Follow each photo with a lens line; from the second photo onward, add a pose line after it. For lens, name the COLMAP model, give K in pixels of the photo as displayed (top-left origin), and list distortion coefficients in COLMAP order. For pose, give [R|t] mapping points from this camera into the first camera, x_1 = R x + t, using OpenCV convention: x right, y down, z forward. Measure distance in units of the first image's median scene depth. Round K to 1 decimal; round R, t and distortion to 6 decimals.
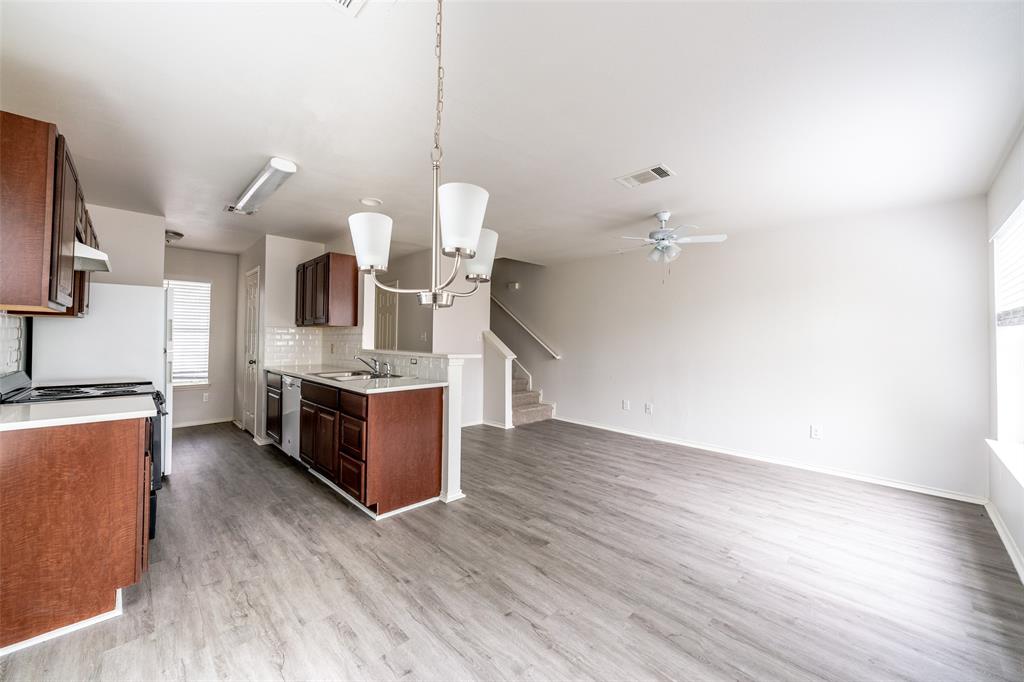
lens RADIAL K [[388.9, 0, 508.2], [0, 388.9, 333.7], [0, 0, 1]] dist [0.001079, -0.000033]
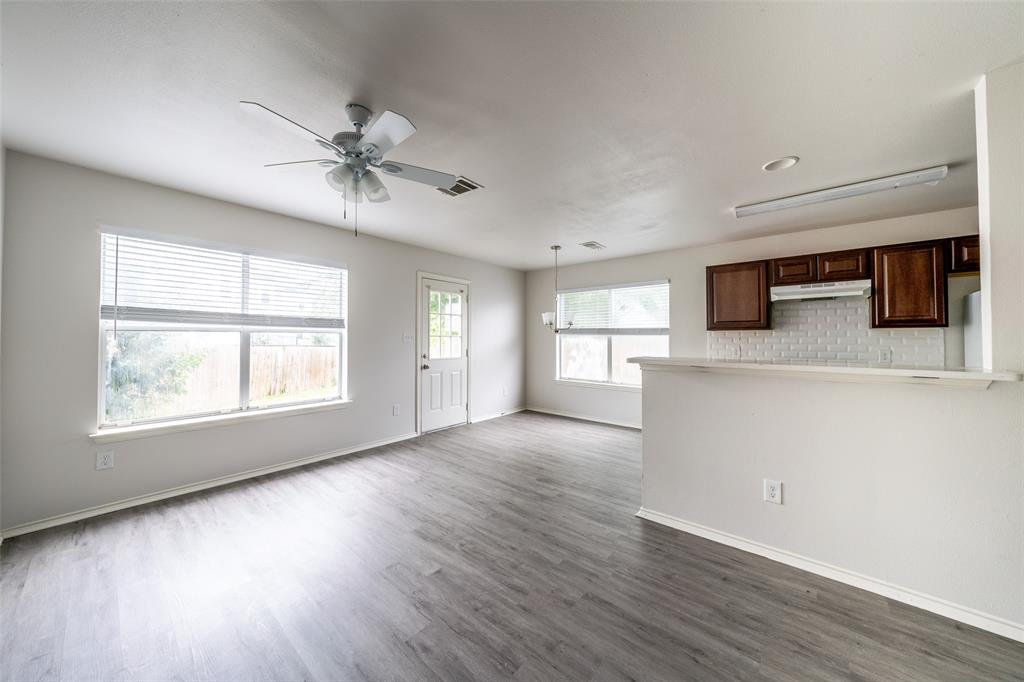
lens RADIAL K [[358.3, 0, 511.3], [0, 358.3, 335.0], [0, 0, 1]] dist [-0.008808, -0.000069]
pose [[-0.994850, -0.018292, -0.099691, 0.299195], [-0.015946, 0.999578, -0.024289, 0.029268], [0.100093, -0.022574, -0.994722, 2.017507]]
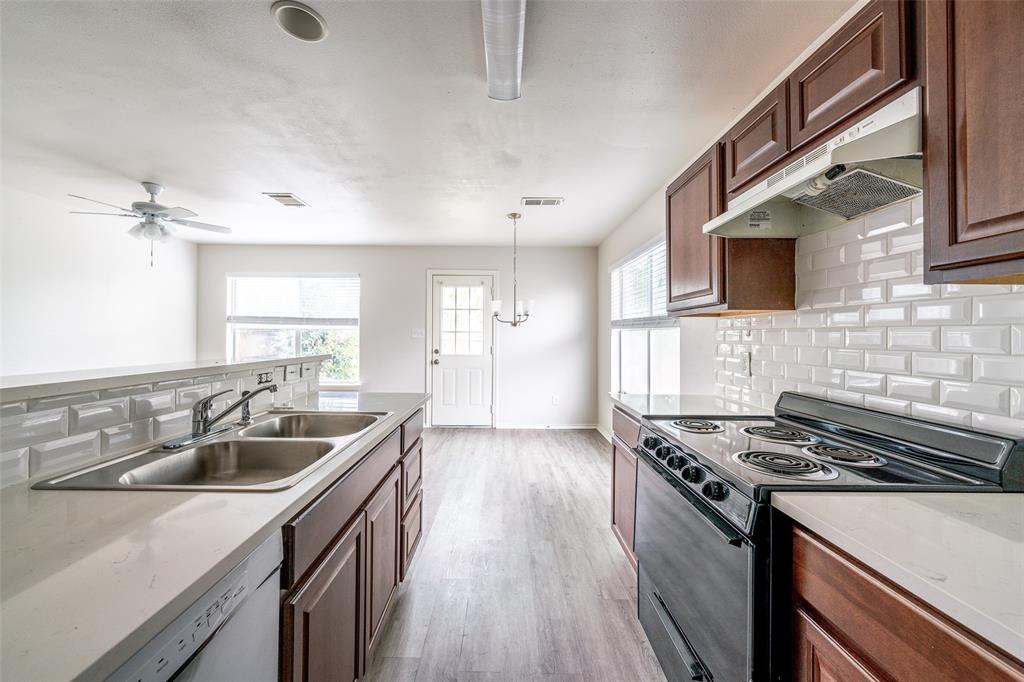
lens RADIAL K [[388.9, 0, 509.3], [0, 388.9, 331.7], [0, 0, 1]] dist [0.001079, -0.000033]
pose [[-0.722007, -0.011715, 0.691786, -1.018850], [-0.022830, 0.999716, -0.006897, 0.003824], [-0.691509, -0.020773, -0.722070, 1.404268]]
